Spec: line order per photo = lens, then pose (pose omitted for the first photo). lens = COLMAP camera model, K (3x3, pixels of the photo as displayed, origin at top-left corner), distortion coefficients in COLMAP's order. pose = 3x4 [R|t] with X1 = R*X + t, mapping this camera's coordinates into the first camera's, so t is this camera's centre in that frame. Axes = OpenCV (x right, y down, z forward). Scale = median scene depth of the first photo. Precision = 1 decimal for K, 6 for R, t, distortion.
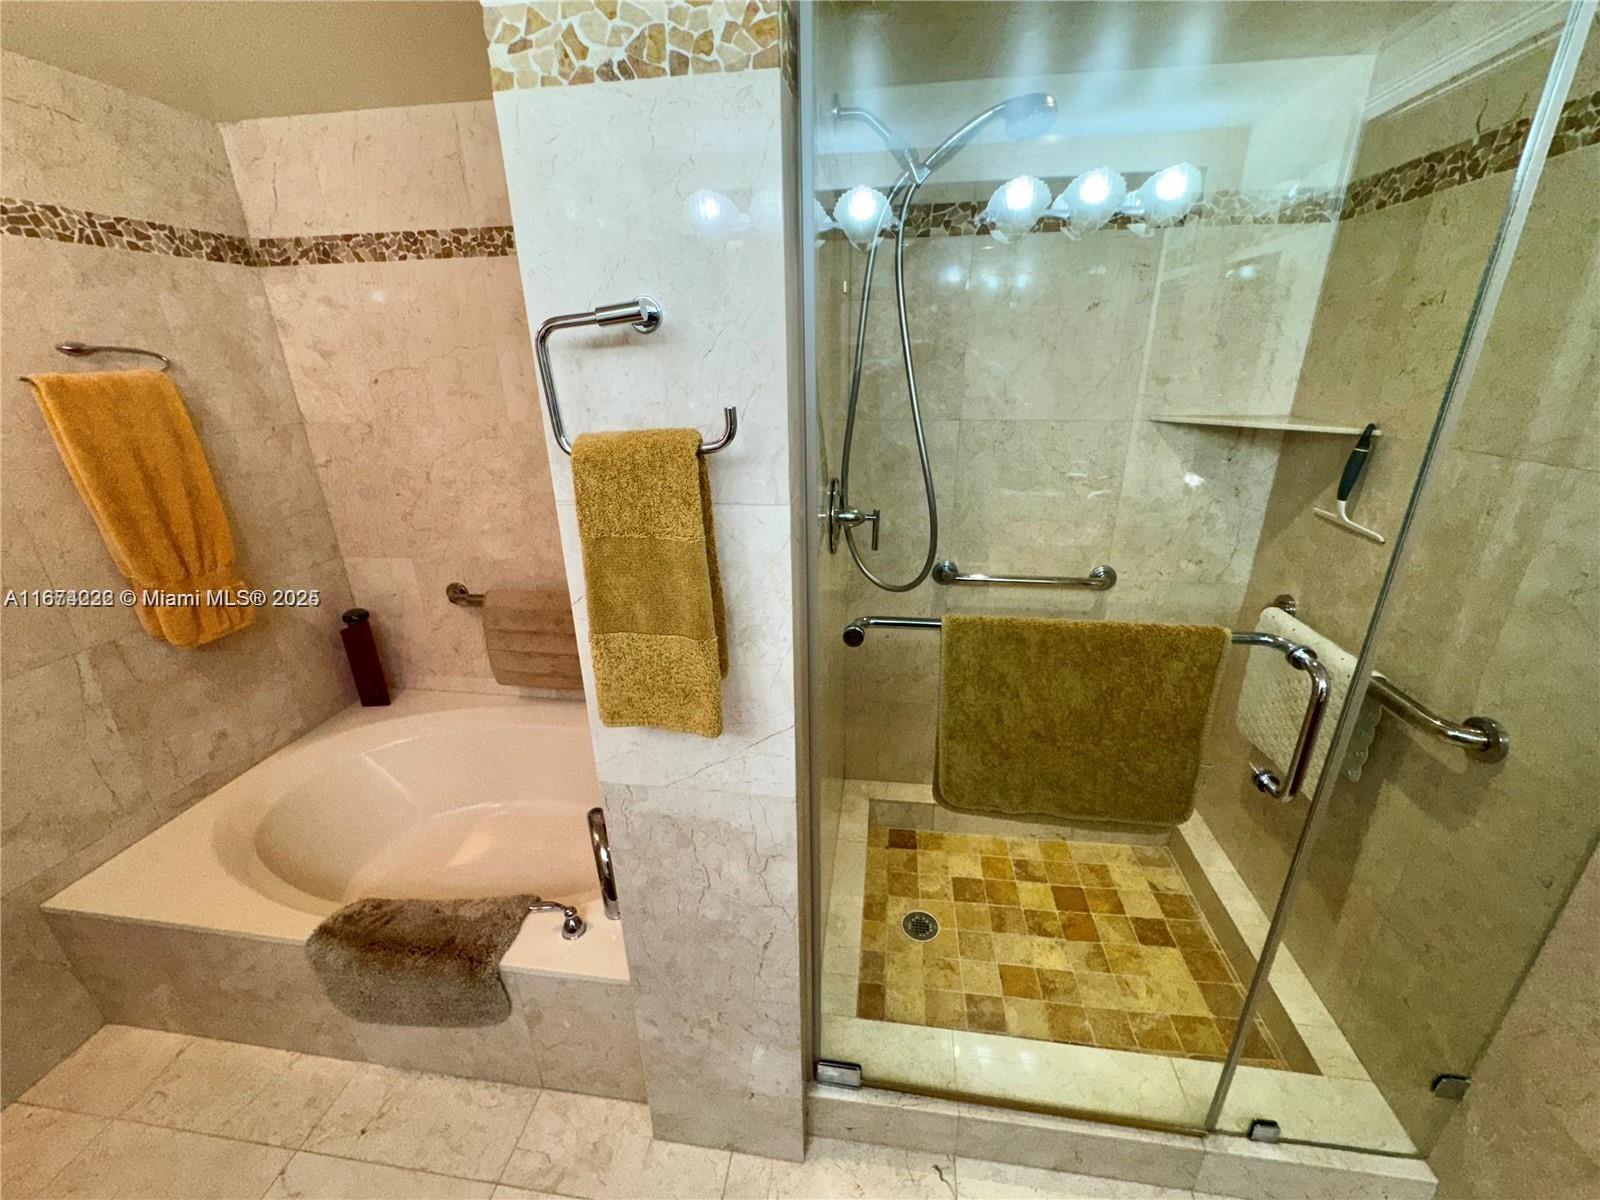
lens RADIAL K [[639.9, 0, 802.3], [0, 639.9, 599.9], [0, 0, 1]] dist [-0.002175, 0.000553]
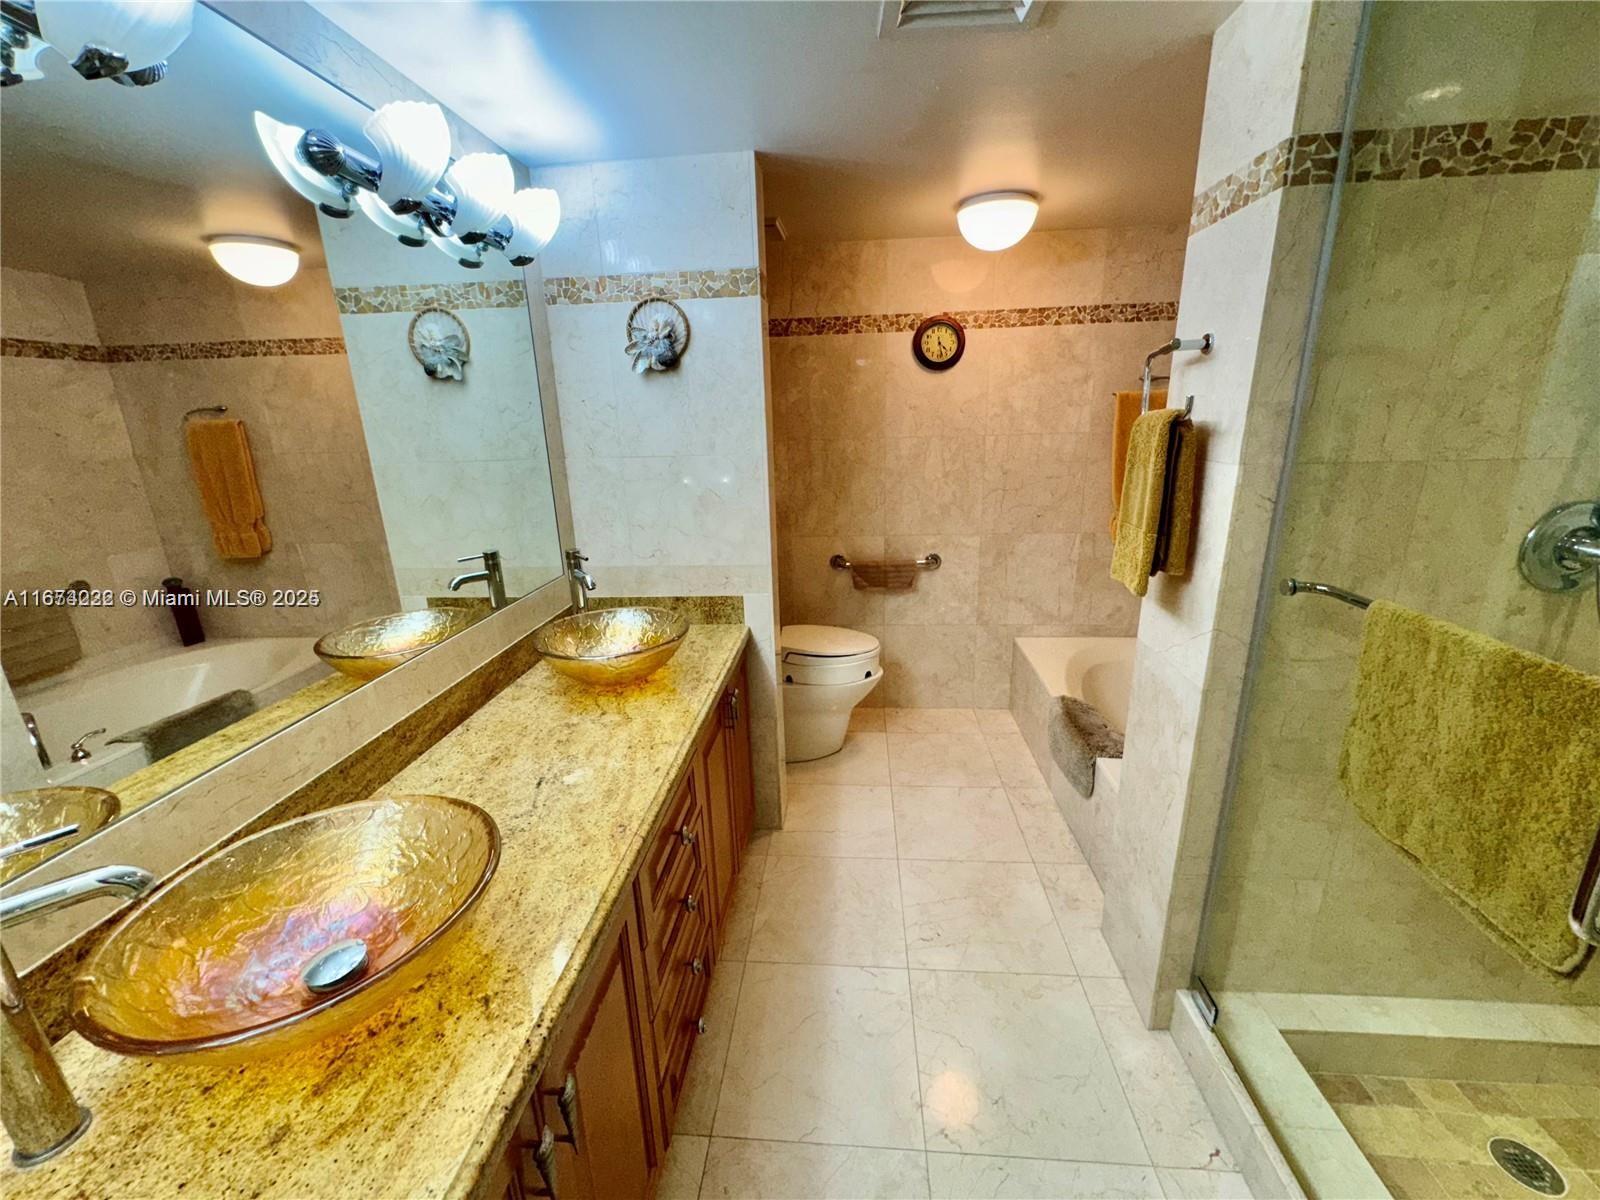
lens RADIAL K [[639.9, 0, 802.3], [0, 639.9, 599.9], [0, 0, 1]] dist [-0.002175, 0.000553]
pose [[0.059465, 0.292894, -0.954294, 0.757458], [-0.331168, 0.907632, 0.257936, 0.044039], [0.941696, 0.300693, 0.150969, -0.032113]]
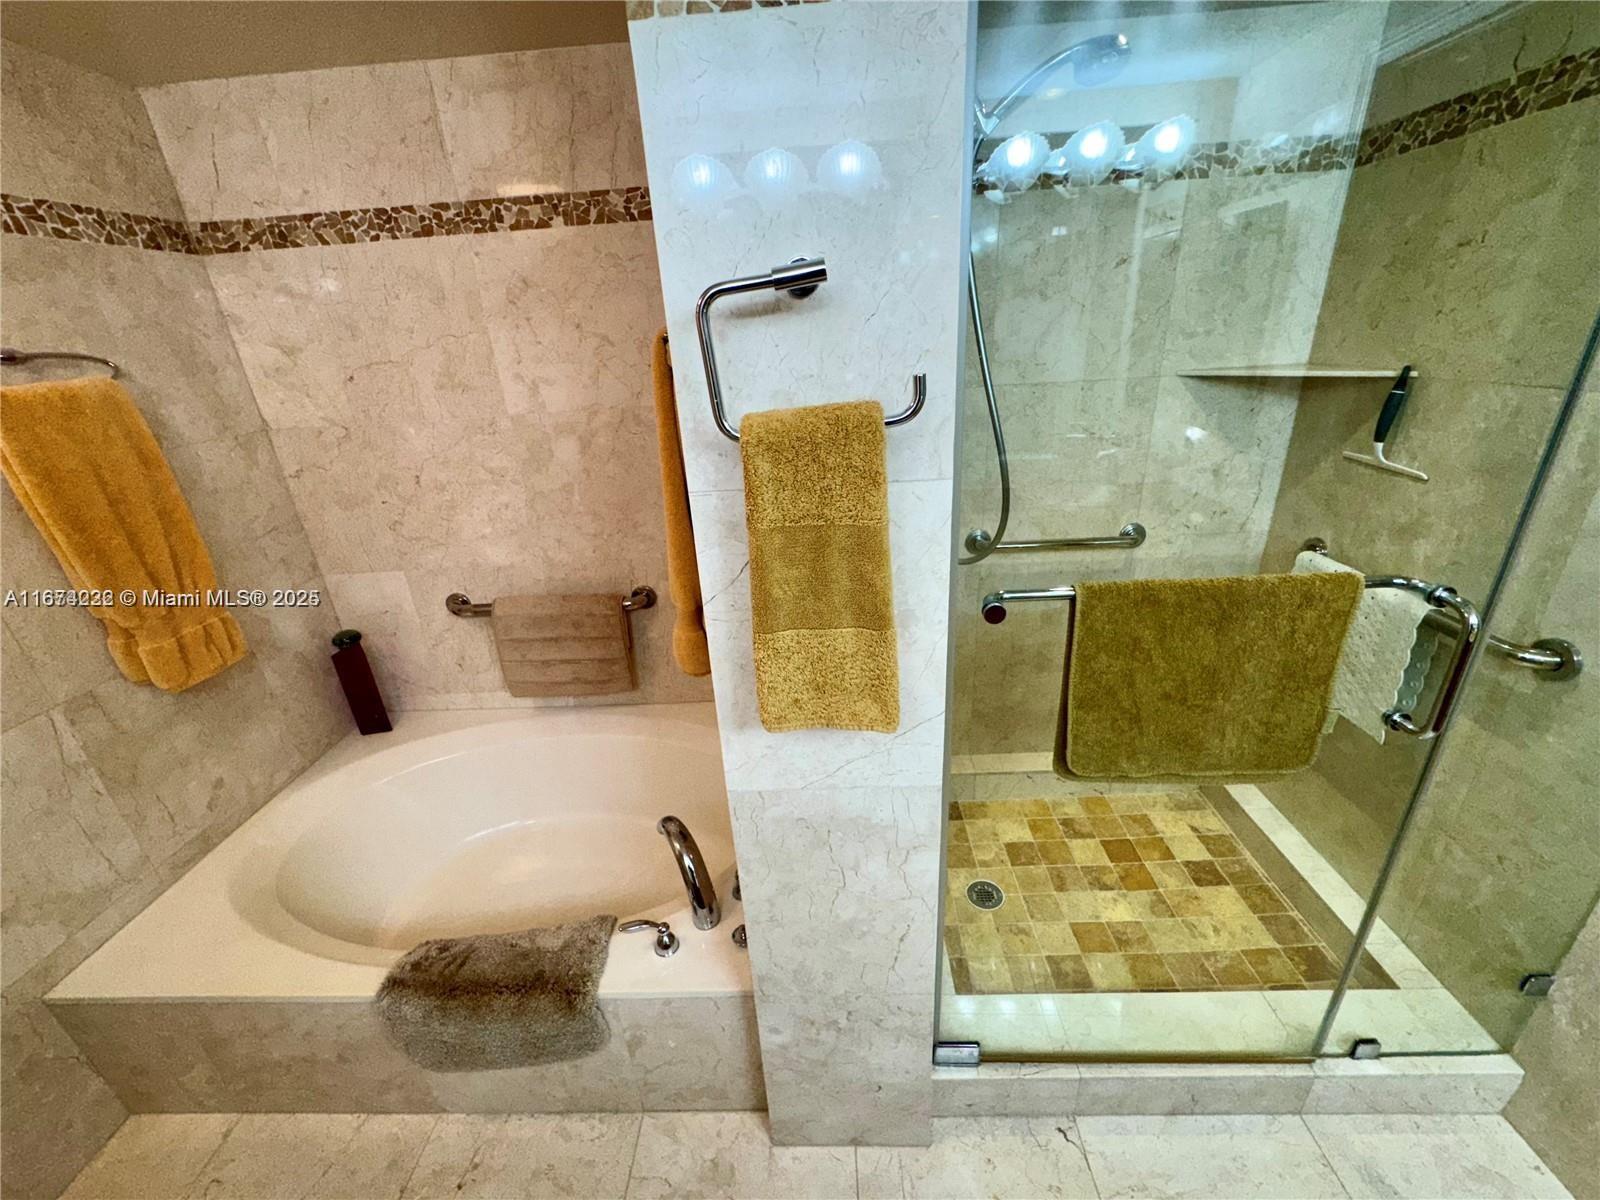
lens RADIAL K [[639.9, 0, 802.3], [0, 639.9, 599.9], [0, 0, 1]] dist [-0.002175, 0.000553]
pose [[0.992753, -0.083598, 0.086327, -0.180915], [0.080944, 0.996145, 0.033797, -0.011517], [-0.088819, -0.026564, 0.995693, 0.044892]]
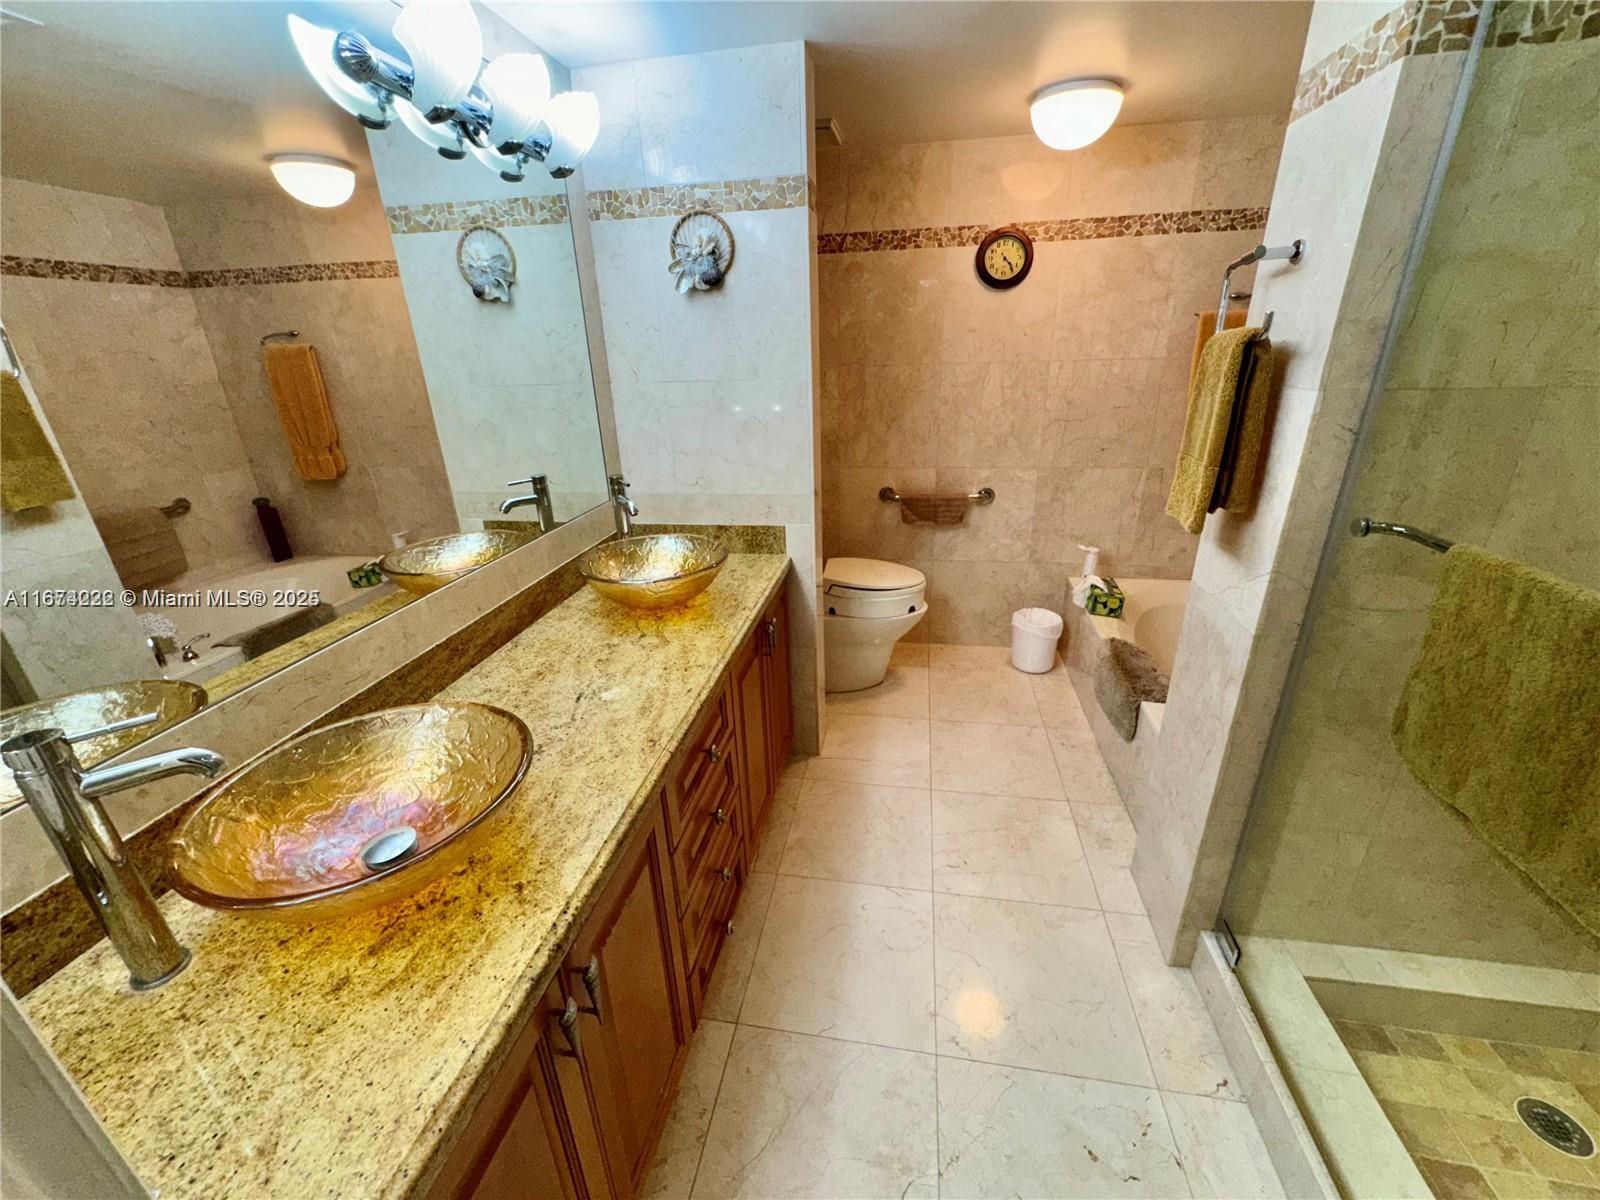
lens RADIAL K [[639.9, 0, 802.3], [0, 639.9, 599.9], [0, 0, 1]] dist [-0.002175, 0.000553]
pose [[-0.032958, 0.389374, -0.920490, 0.757292], [-0.329082, 0.865407, 0.377856, 0.040265], [0.943726, 0.315370, 0.099614, 0.001374]]
